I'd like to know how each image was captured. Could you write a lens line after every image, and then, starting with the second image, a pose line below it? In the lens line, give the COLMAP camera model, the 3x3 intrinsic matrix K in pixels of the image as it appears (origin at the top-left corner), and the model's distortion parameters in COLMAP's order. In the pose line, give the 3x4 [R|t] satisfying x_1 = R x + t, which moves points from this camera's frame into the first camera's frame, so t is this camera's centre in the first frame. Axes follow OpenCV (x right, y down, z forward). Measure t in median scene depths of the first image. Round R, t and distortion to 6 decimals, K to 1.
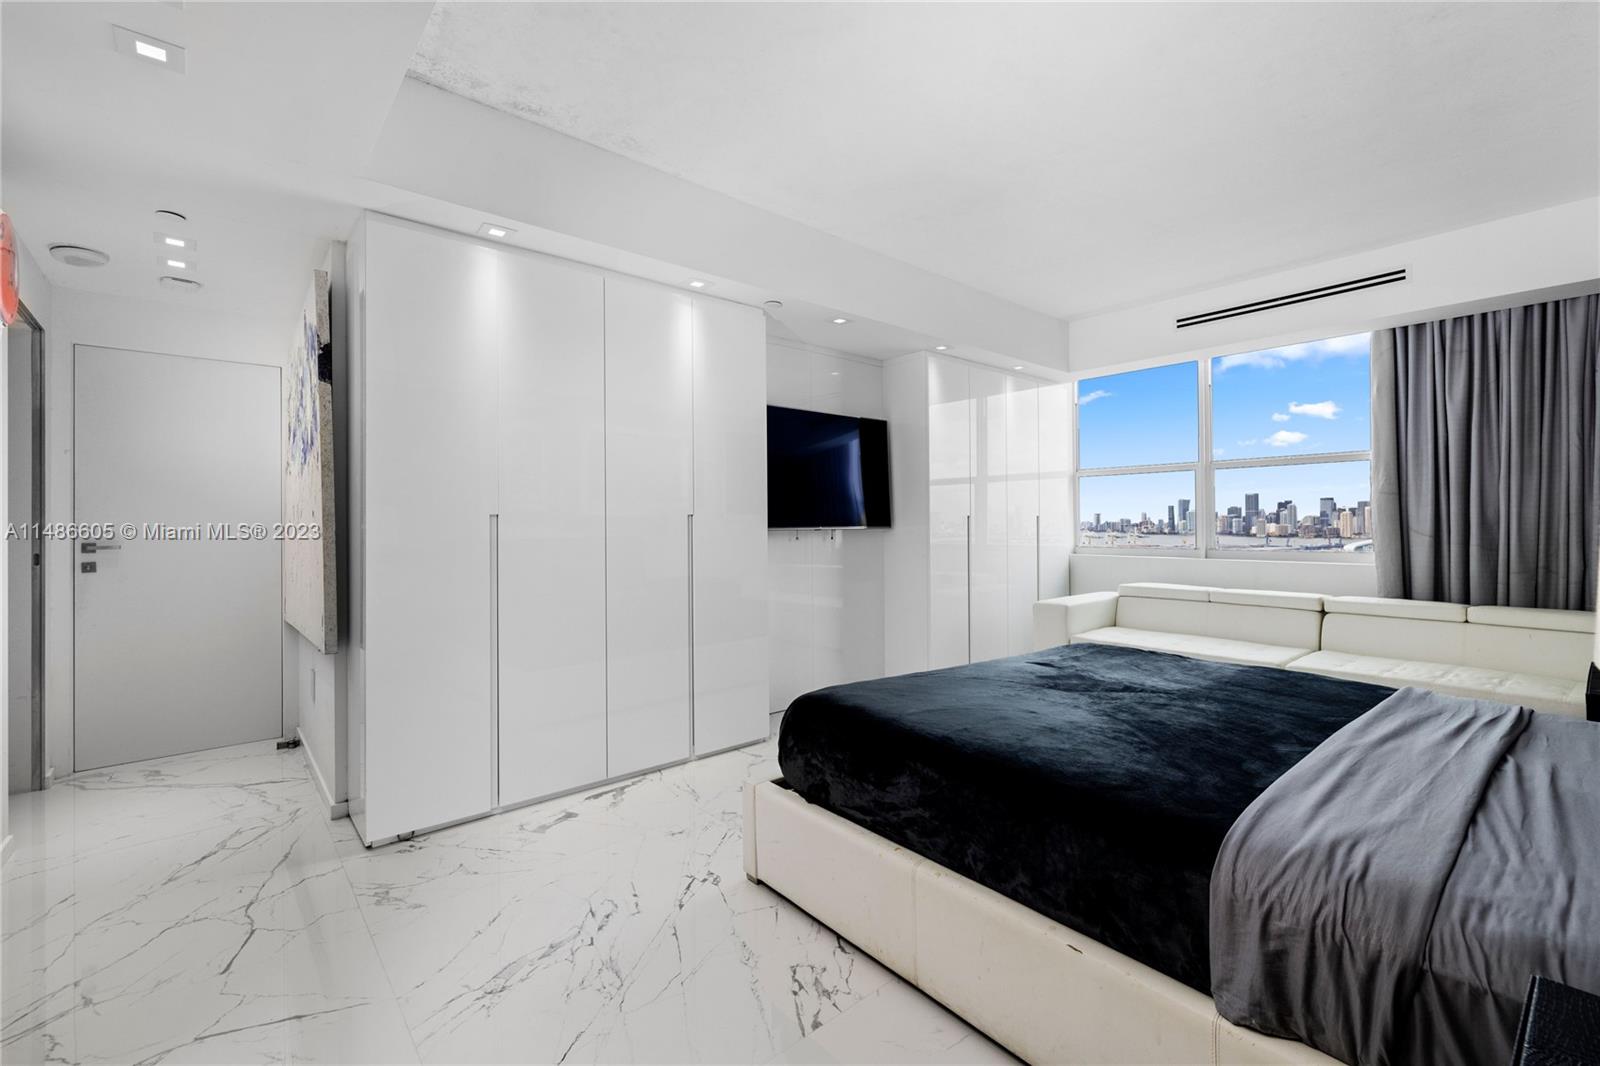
lens RADIAL K [[681.5, 0, 800.0], [0, 681.5, 533.0], [0, 0, 1]] dist [-0.000130, -0.000120]
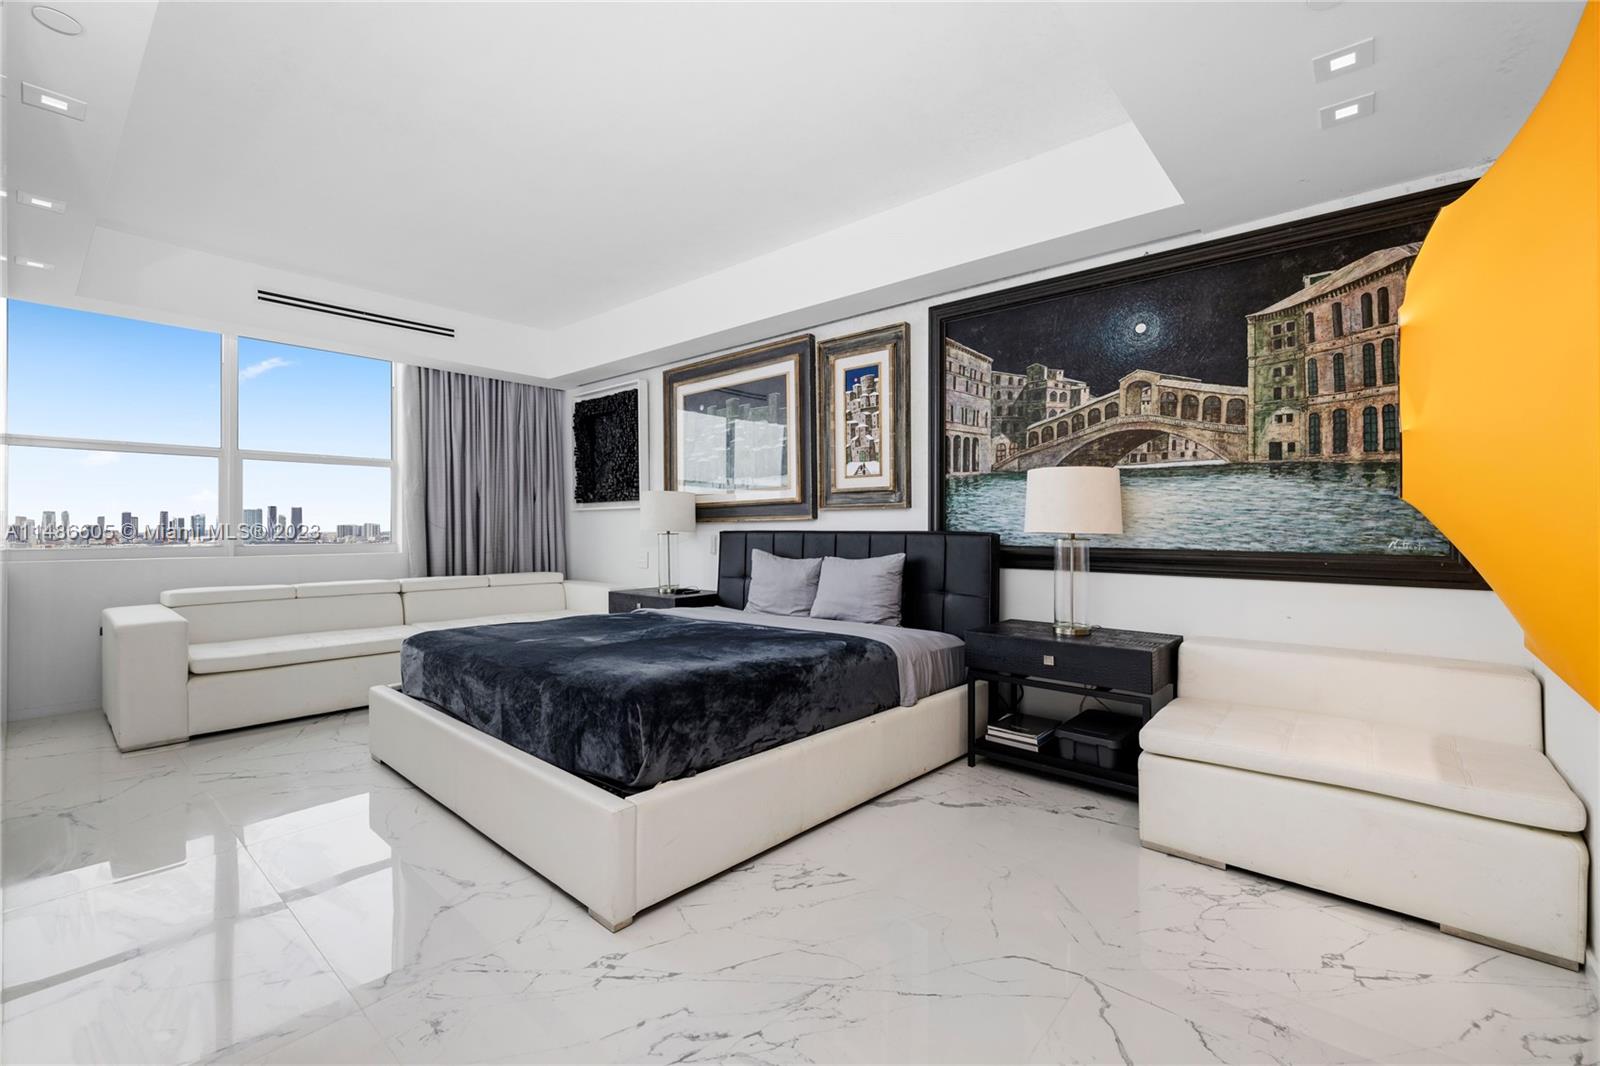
lens RADIAL K [[674.9, 0, 795.1], [0, 674.9, 528.5], [0, 0, 1]] dist [-0.002419, 0.000332]
pose [[-0.141906, 0.008496, 0.989844, -0.523986], [0.012802, 0.999895, -0.006747, 0.022754], [-0.989797, 0.011714, -0.142000, 0.523814]]
